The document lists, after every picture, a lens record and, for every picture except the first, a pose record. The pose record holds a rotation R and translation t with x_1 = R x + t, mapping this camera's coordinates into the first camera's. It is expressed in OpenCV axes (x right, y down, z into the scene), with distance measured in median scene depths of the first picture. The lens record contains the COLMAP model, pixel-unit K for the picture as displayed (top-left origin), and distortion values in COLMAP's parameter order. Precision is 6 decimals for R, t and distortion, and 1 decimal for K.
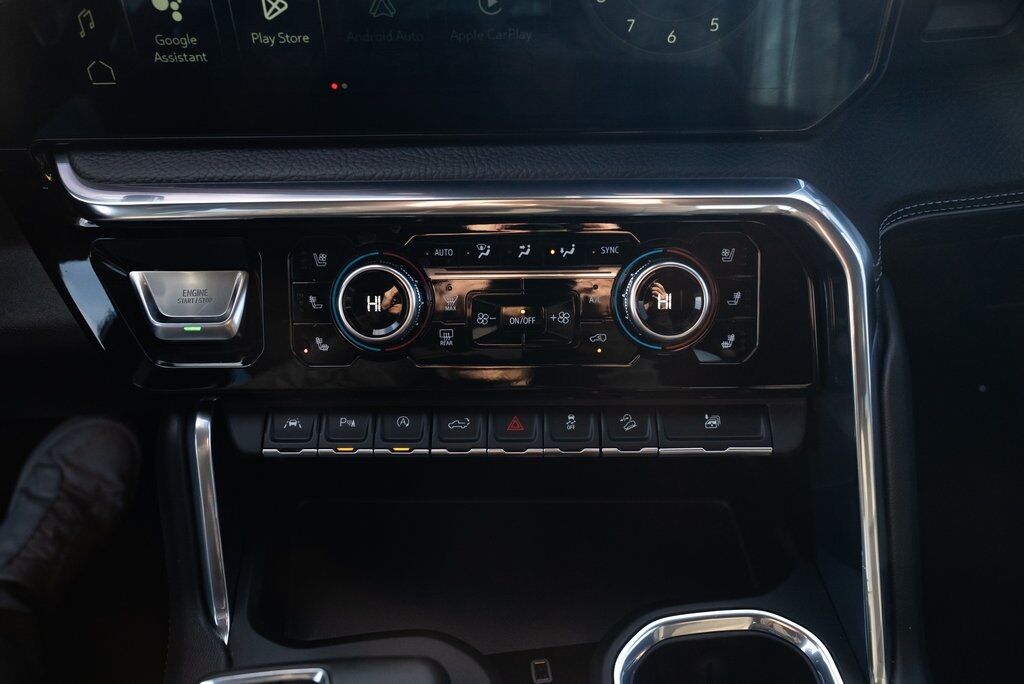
lens RADIAL K [[821.3, 0, 512.0], [0, 821.3, 342.0], [0, 0, 1]] dist [-0.011549, 0.005338]
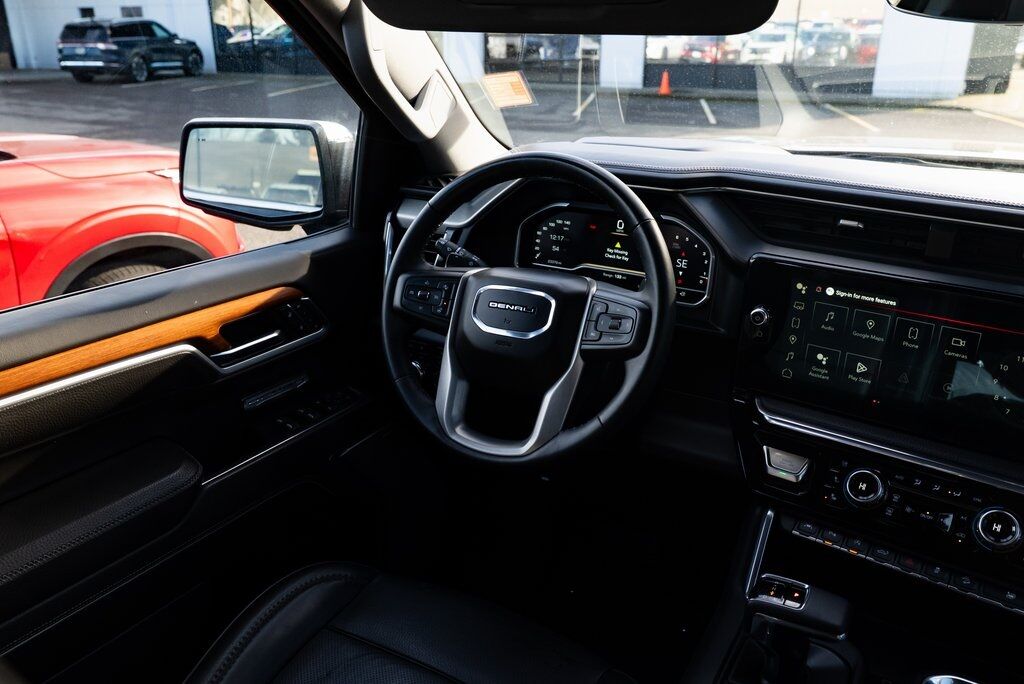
lens RADIAL K [[821.3, 0, 512.0], [0, 821.3, 342.0], [0, 0, 1]] dist [-0.011549, 0.005338]
pose [[0.805043, 0.235245, -0.544579, 0.209966], [-0.416530, 0.877805, -0.236560, 0.566682], [0.422385, 0.417274, 0.804657, -1.518477]]
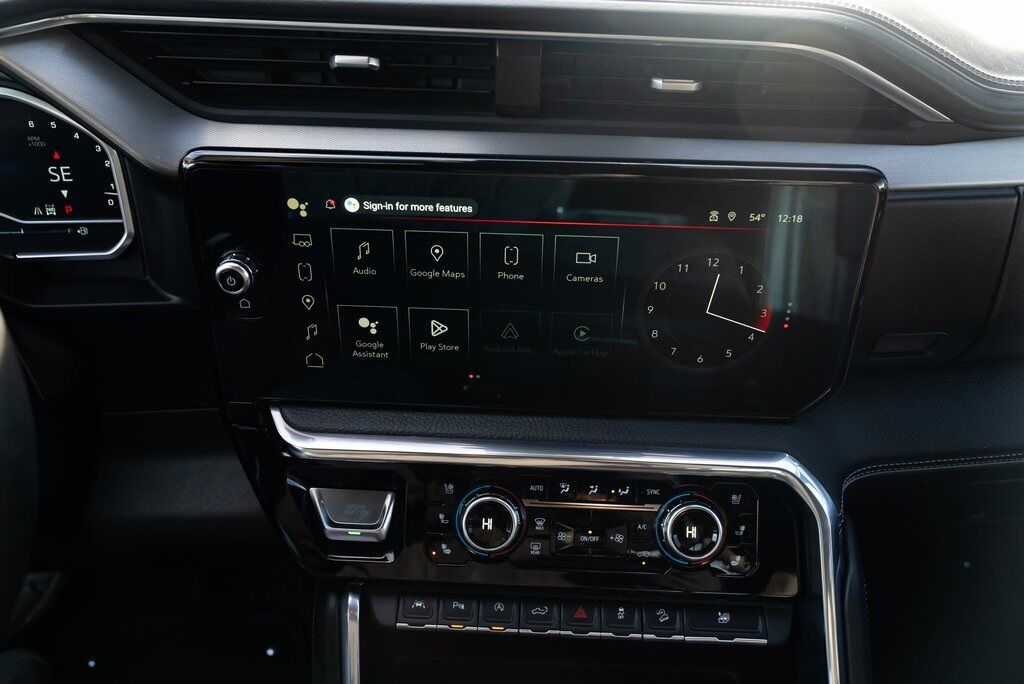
lens RADIAL K [[849.7, 0, 512.0], [0, 849.7, 342.0], [0, 0, 1]] dist [-0.008816, -0.006105]
pose [[0.998969, 0.044576, -0.008609, -0.123097], [-0.045333, 0.989675, -0.135974, -0.156144], [0.002459, 0.136224, 0.990675, -0.489734]]
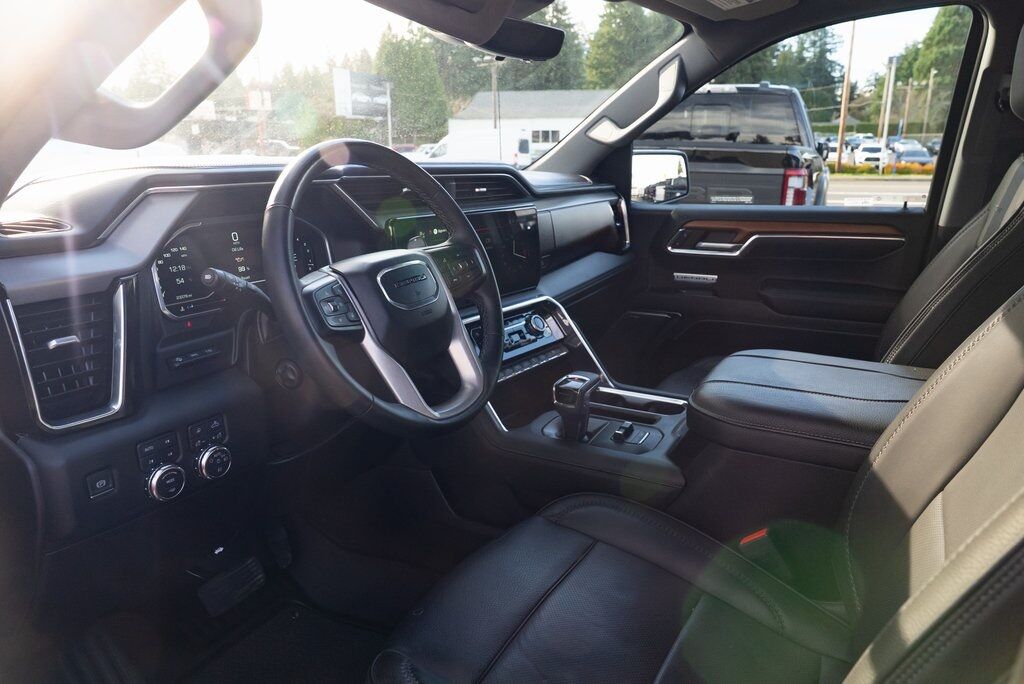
lens RADIAL K [[696.8, 0, 512.0], [0, 696.8, 342.0], [0, 0, 1]] dist [-0.033525, 0.018035]
pose [[0.584489, -0.193511, 0.787989, -2.682031], [0.540394, 0.817264, -0.200135, 0.657995], [-0.605267, 0.542801, 0.582254, -0.952021]]
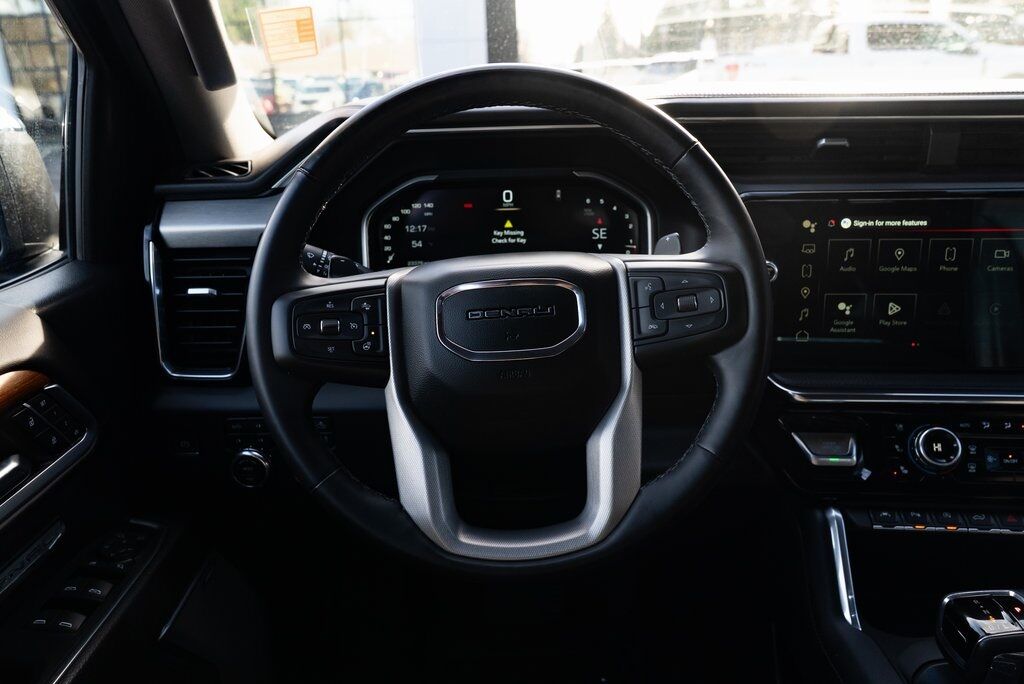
lens RADIAL K [[764.7, 0, 512.0], [0, 764.7, 342.0], [0, 0, 1]] dist [-0.016066, 0.006954]
pose [[0.995396, 0.023067, -0.093030, -1.003119], [-0.058123, 0.917052, -0.394510, 0.494905], [0.076213, 0.398101, 0.914170, -0.847381]]
